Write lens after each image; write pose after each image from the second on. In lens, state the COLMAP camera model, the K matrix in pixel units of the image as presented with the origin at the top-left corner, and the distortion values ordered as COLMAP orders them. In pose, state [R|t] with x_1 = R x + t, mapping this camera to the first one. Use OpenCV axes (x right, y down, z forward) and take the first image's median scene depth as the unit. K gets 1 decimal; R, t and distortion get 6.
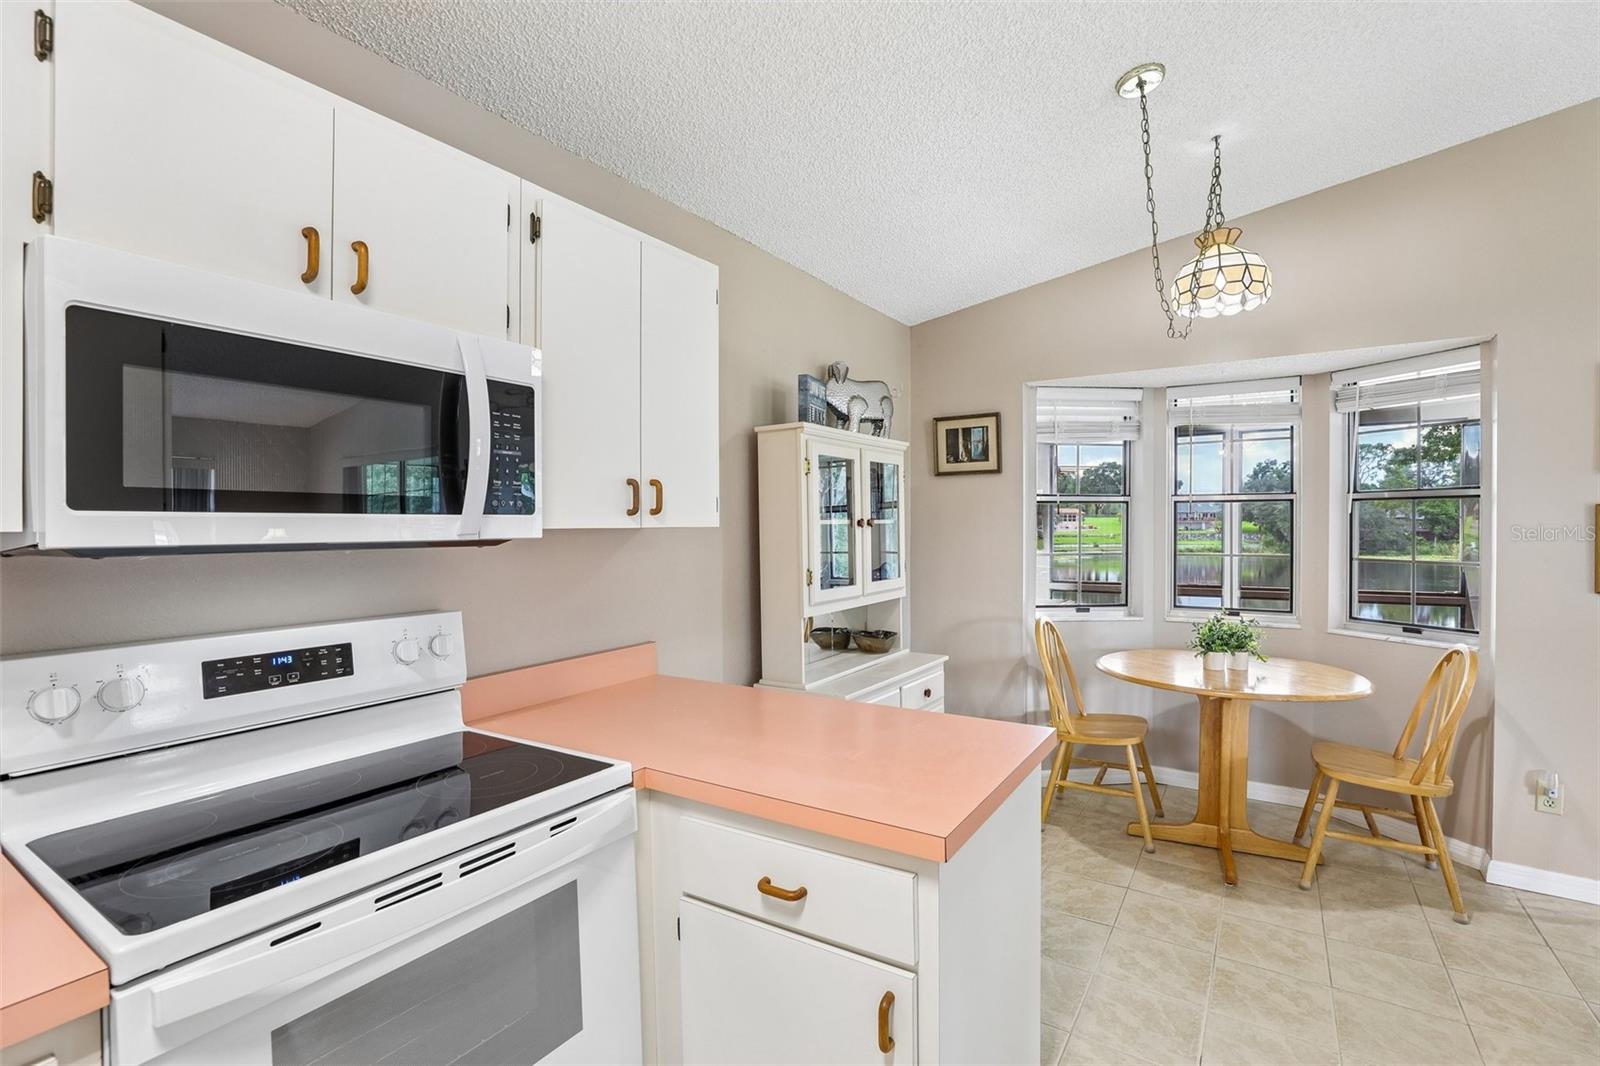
lens RADIAL K [[730.6, 0, 802.0], [0, 730.6, 528.9], [0, 0, 1]] dist [-0.043970, 0.014181]
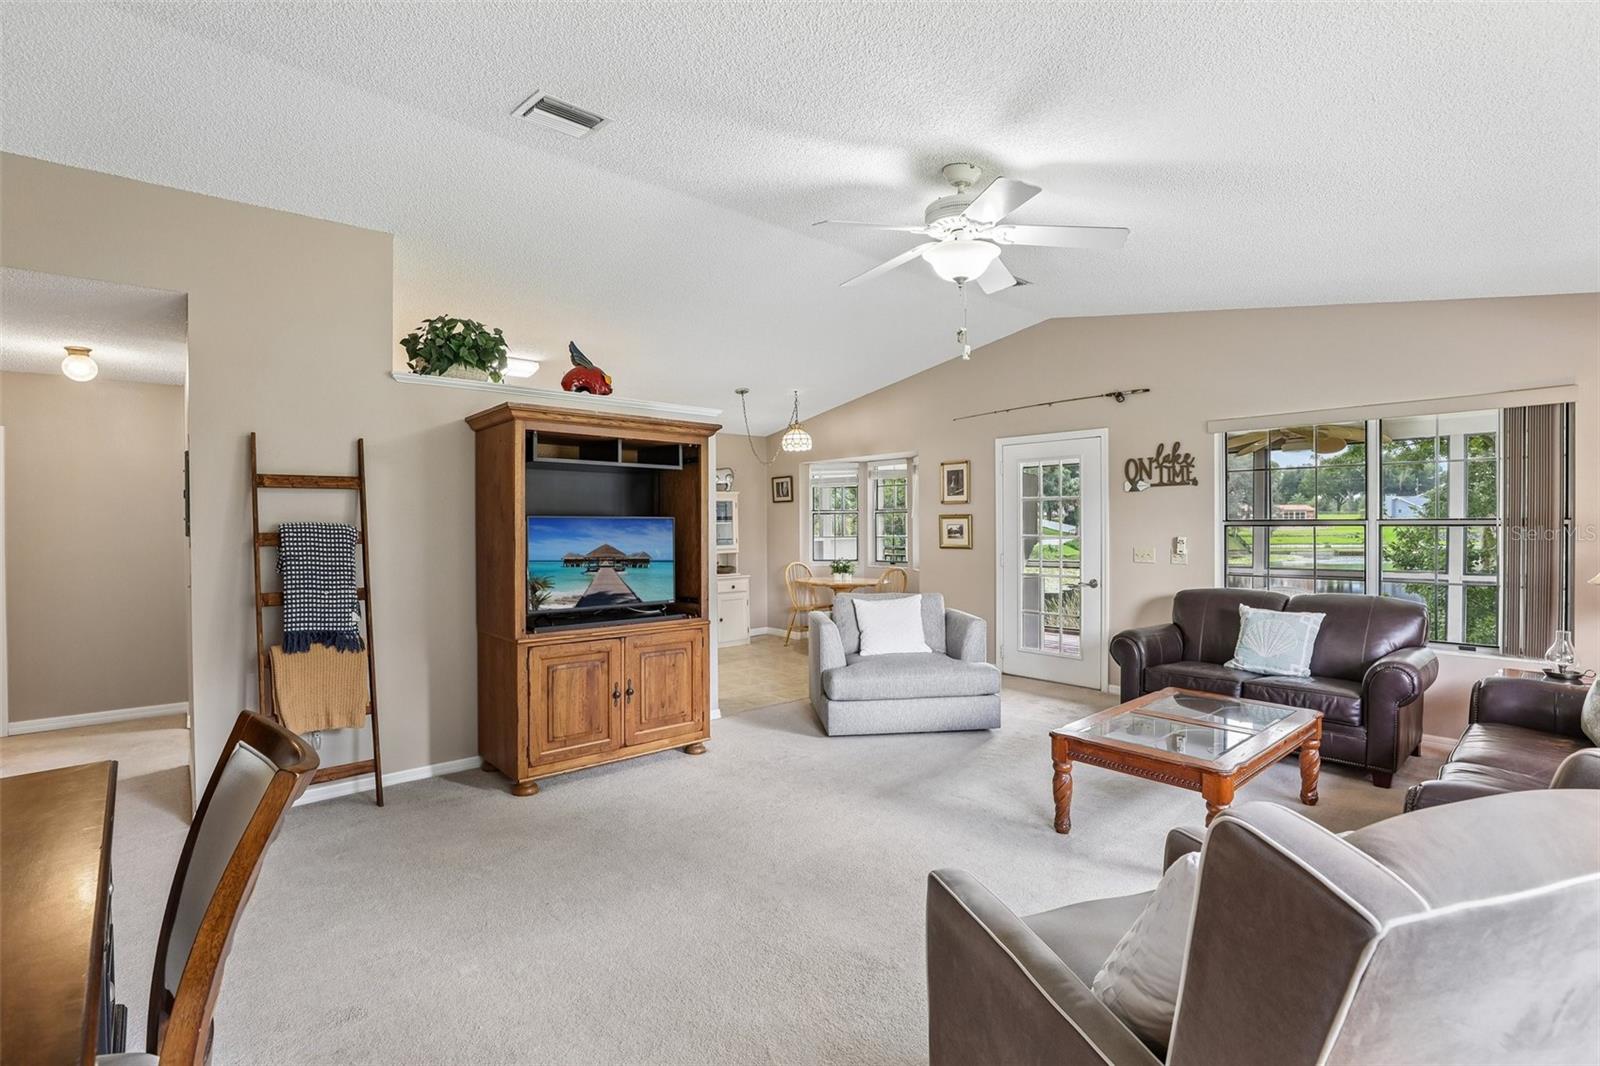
lens RADIAL K [[730.6, 0, 802.0], [0, 730.6, 528.9], [0, 0, 1]] dist [-0.043970, 0.014181]
pose [[0.961399, -0.004335, -0.275124, 1.237200], [0.004227, 0.999991, -0.000985, 0.016207], [0.275125, -0.000216, 0.961408, -1.621181]]
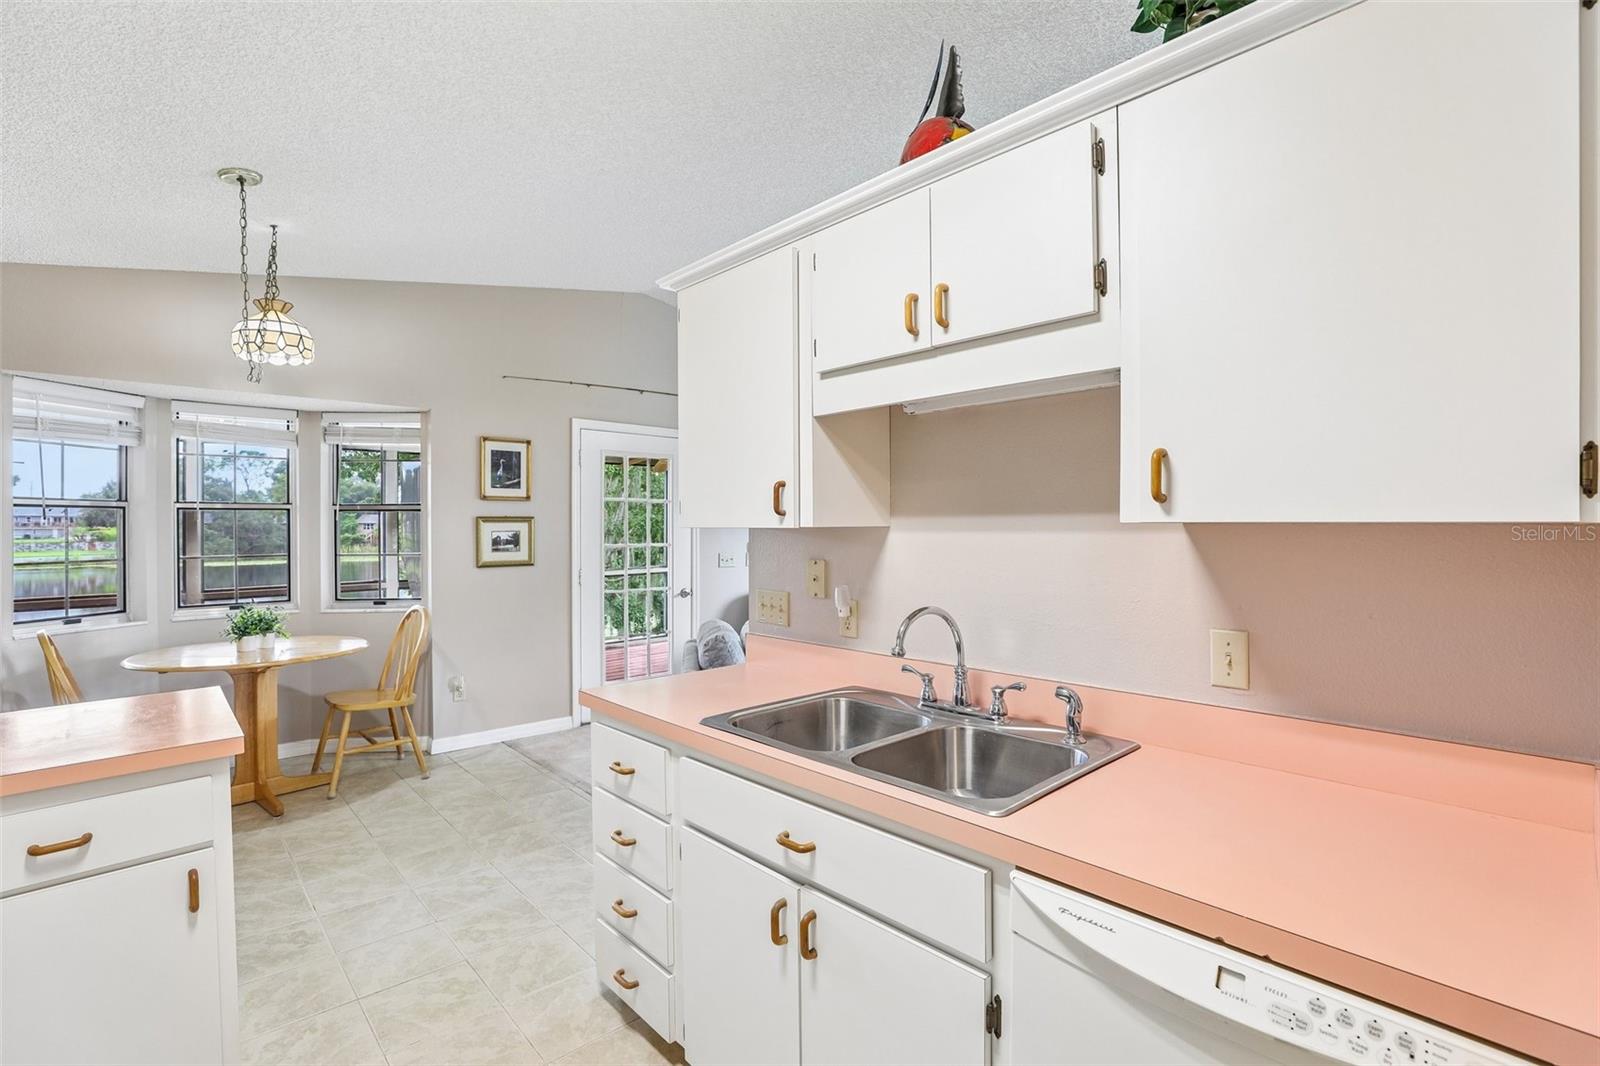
lens RADIAL K [[730.6, 0, 802.0], [0, 730.6, 528.9], [0, 0, 1]] dist [-0.043970, 0.014181]
pose [[0.242807, -0.003332, 0.970069, -0.370780], [0.011292, 0.999936, 0.000608, 0.002861], [-0.970009, 0.010806, 0.242829, -0.189404]]
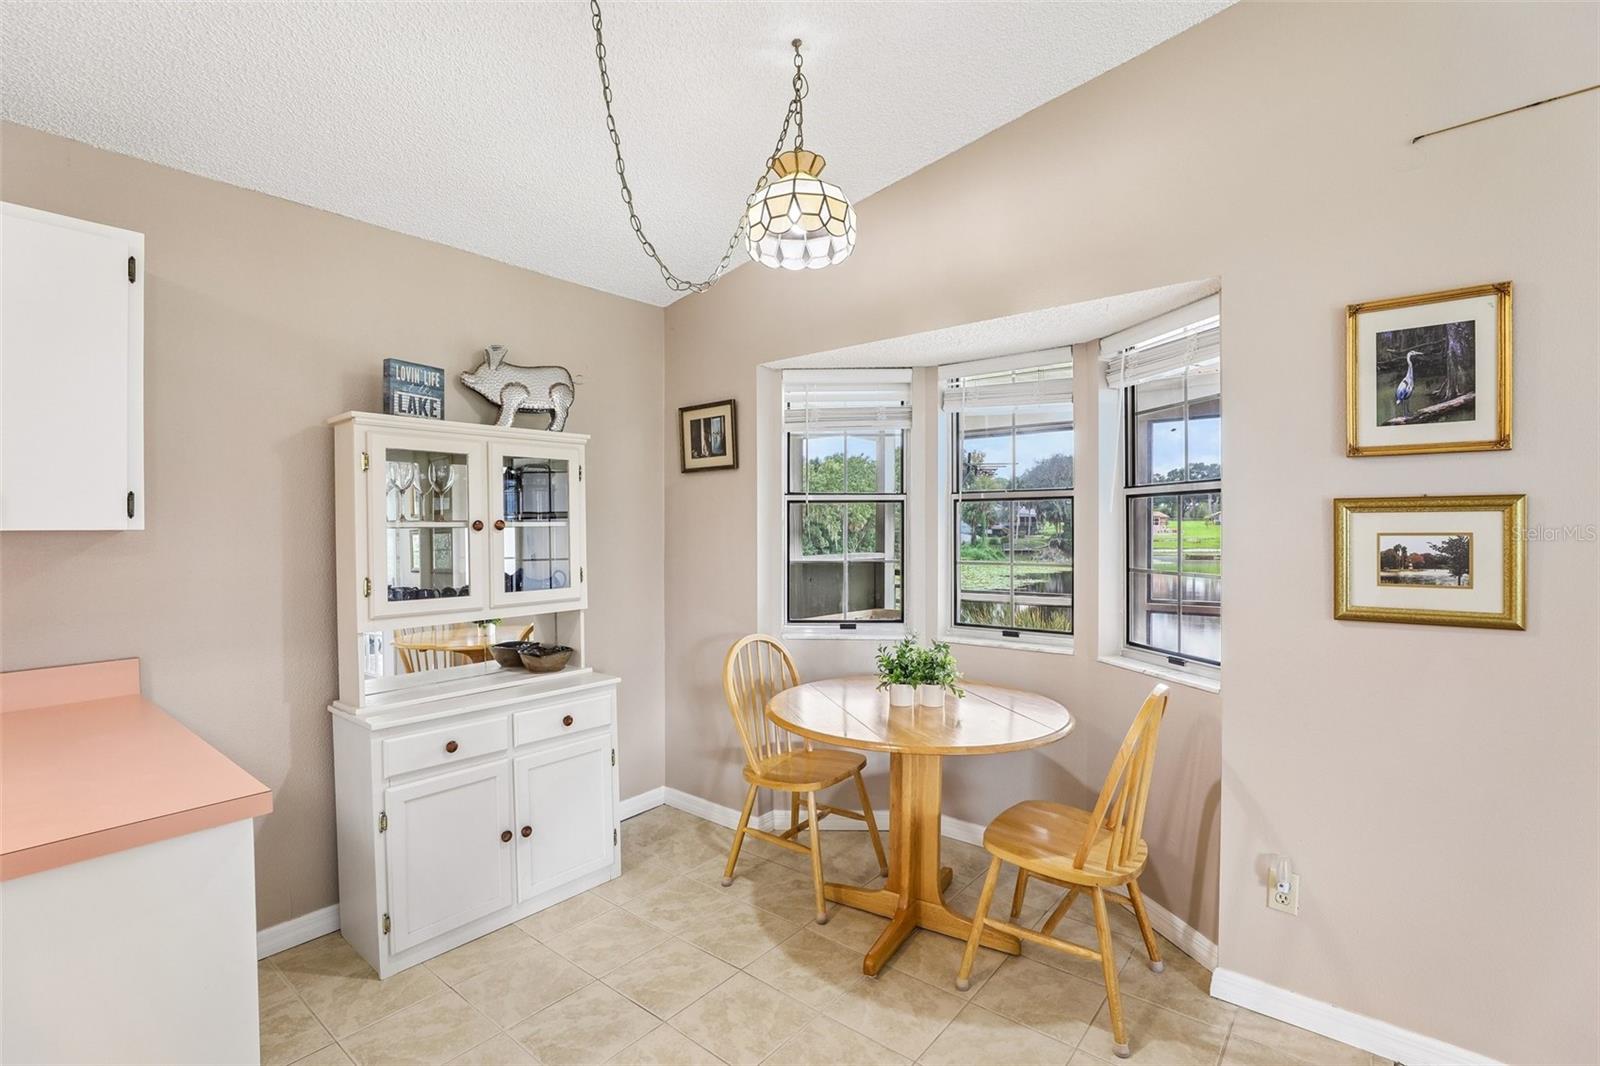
lens RADIAL K [[730.6, 0, 802.0], [0, 730.6, 528.9], [0, 0, 1]] dist [-0.043970, 0.014181]
pose [[0.994278, -0.000708, -0.106825, 0.582293], [0.000107, 0.999984, -0.005634, 0.000874], [0.106827, 0.005590, 0.994262, 0.177884]]
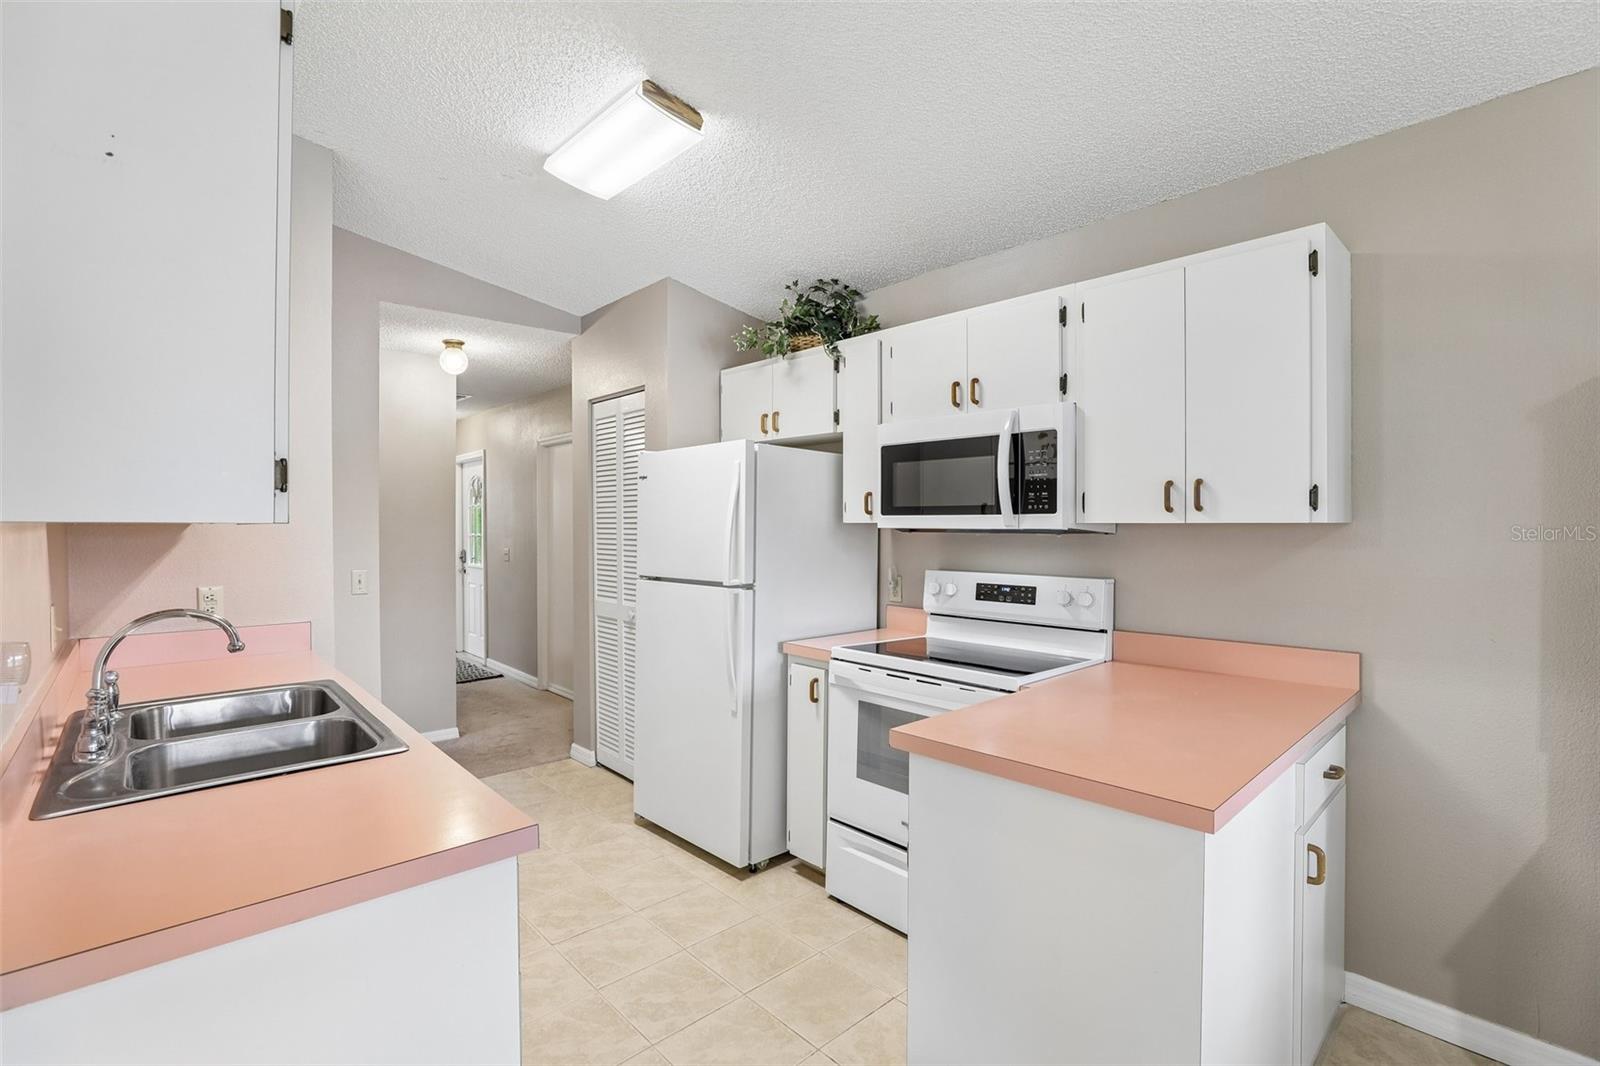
lens RADIAL K [[730.6, 0, 802.0], [0, 730.6, 528.9], [0, 0, 1]] dist [-0.043970, 0.014181]
pose [[-0.237318, 0.010053, -0.971380, 0.653235], [-0.006205, 0.999910, 0.011864, -0.001175], [0.971412, 0.008843, -0.237234, 0.451564]]
